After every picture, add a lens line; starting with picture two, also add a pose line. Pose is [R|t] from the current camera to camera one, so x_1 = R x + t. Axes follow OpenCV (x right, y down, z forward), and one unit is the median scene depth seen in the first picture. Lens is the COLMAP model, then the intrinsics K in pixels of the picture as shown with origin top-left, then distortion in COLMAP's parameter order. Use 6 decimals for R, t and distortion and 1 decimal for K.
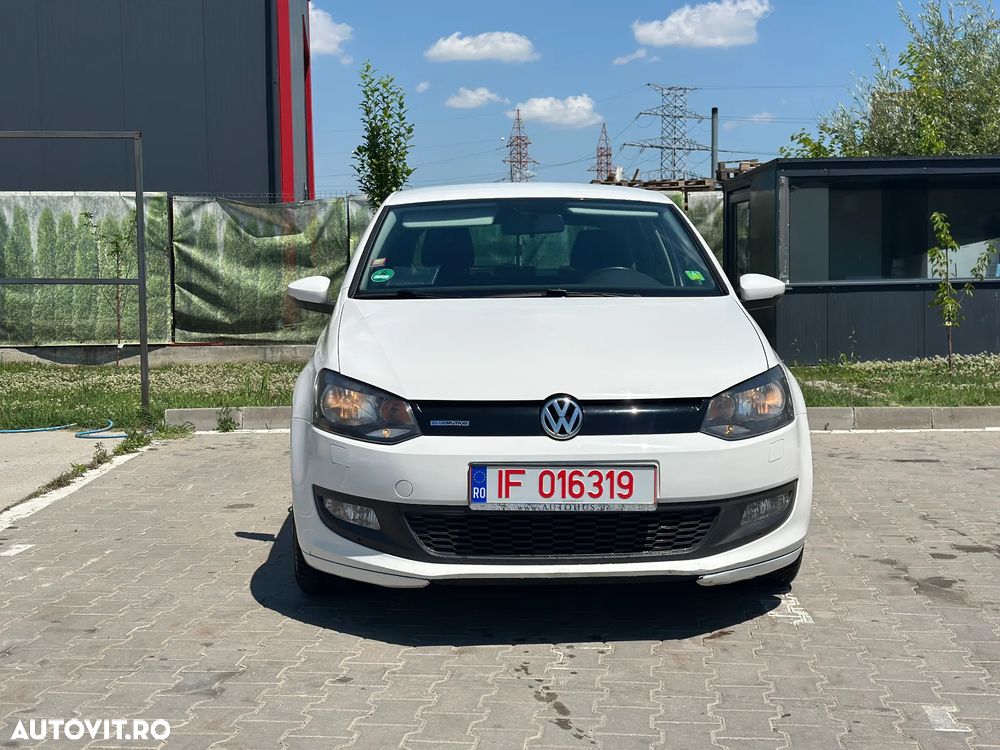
lens RADIAL K [[1388.8, 0, 505.5], [0, 1388.8, 381.1], [0, 0, 1]] dist [0.183954, -0.340094]
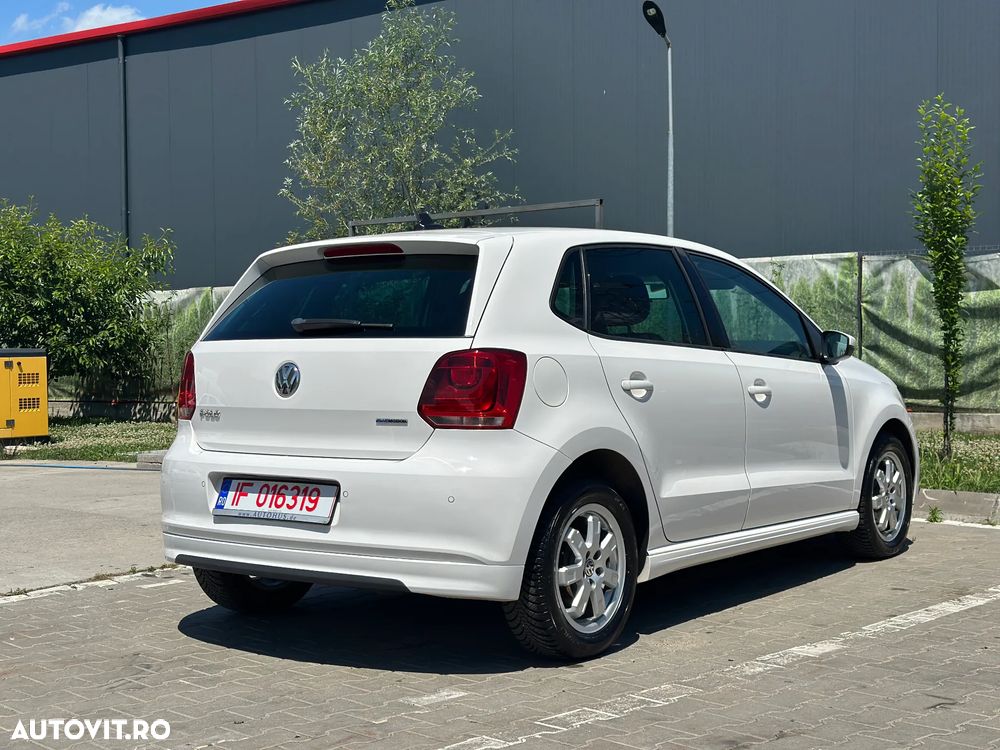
lens RADIAL K [[1388.8, 0, 505.5], [0, 1388.8, 381.1], [0, 0, 1]] dist [0.183954, -0.340094]
pose [[0.766368, 0.013129, -0.642267, 0.277579], [-0.042237, 0.998658, -0.029983, -0.009035], [0.641011, 0.050105, 0.765894, 0.150947]]
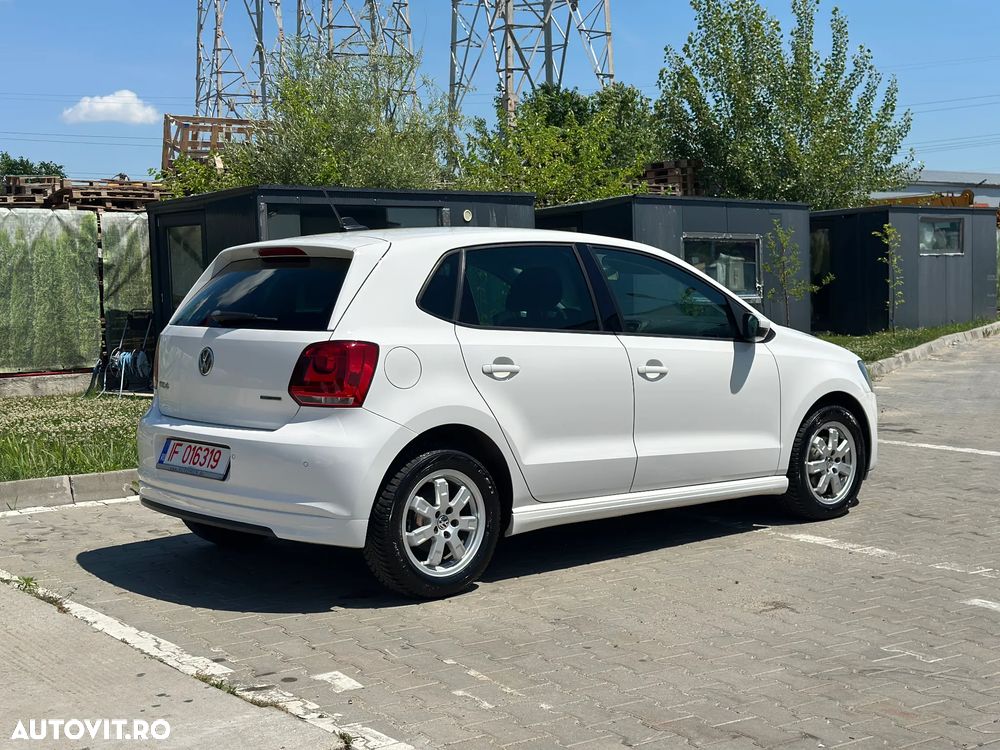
lens RADIAL K [[1389.7, 0, 496.3], [0, 1389.7, 378.8], [0, 0, 1]] dist [0.177165, -0.276771]
pose [[0.783969, -0.052880, 0.618544, -0.366103], [0.060158, 0.998148, 0.009086, -0.025510], [-0.617879, 0.030087, 0.785697, 0.152485]]
